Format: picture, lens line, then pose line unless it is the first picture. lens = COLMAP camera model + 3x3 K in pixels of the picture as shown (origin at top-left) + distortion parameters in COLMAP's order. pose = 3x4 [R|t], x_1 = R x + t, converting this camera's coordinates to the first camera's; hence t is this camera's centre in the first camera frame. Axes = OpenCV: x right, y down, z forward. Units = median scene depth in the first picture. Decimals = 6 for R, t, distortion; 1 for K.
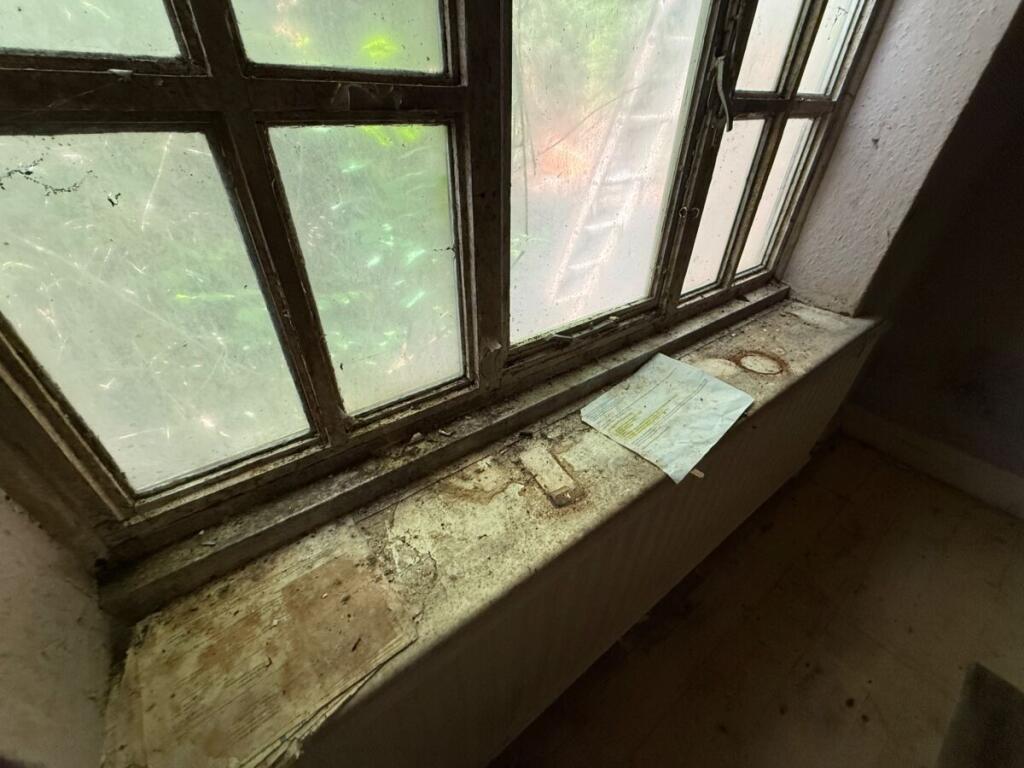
lens RADIAL K [[406.7, 0, 512.0], [0, 406.7, 384.0], [0, 0, 1]] dist [0.000961, 0.000097]
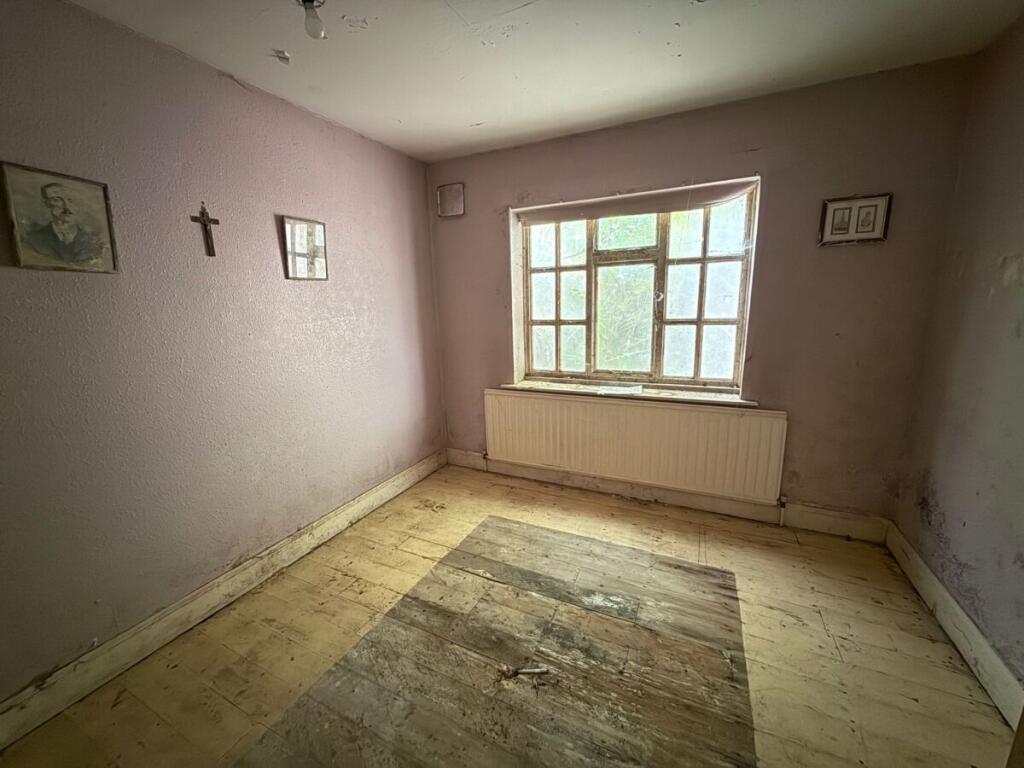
lens RADIAL K [[406.7, 0, 512.0], [0, 406.7, 384.0], [0, 0, 1]] dist [0.000961, 0.000097]
pose [[0.472546, 0.153800, -0.867782, 2.362123], [-0.469806, 0.877043, -0.100390, 0.644437], [0.745642, 0.455128, 0.486699, -1.214057]]
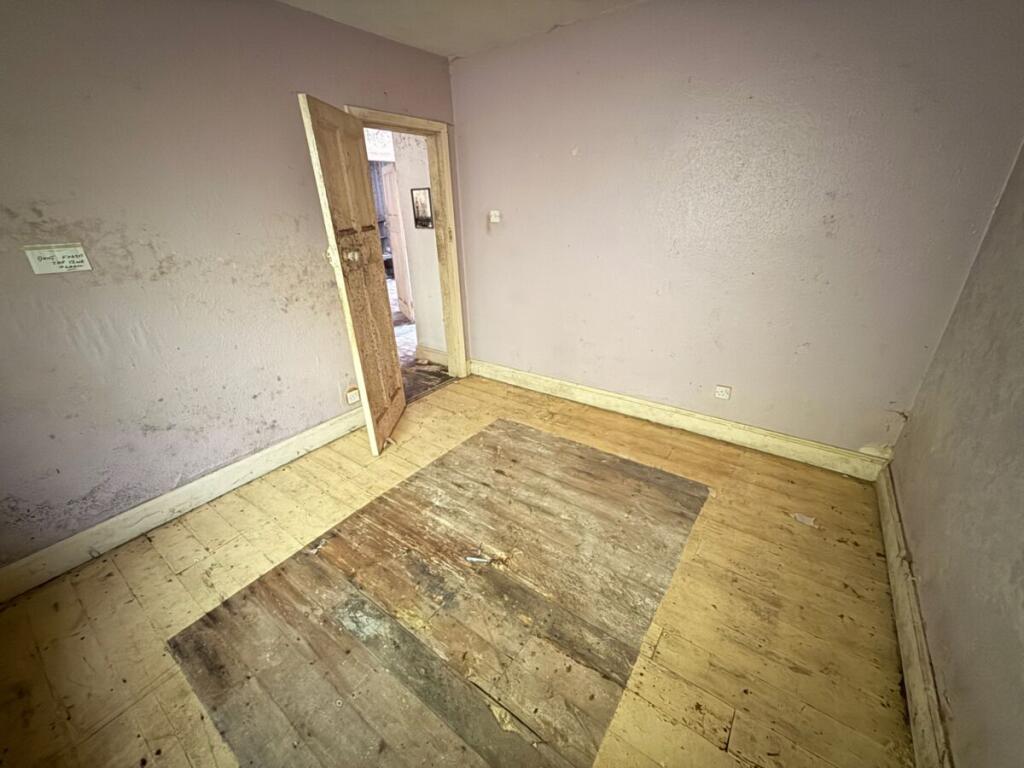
lens RADIAL K [[406.7, 0, 512.0], [0, 406.7, 384.0], [0, 0, 1]] dist [0.000961, 0.000097]
pose [[-0.314888, -0.393485, 0.863722, -0.086325], [0.553029, 0.663513, 0.503894, 0.062545], [-0.771366, 0.636333, 0.008676, -0.528171]]
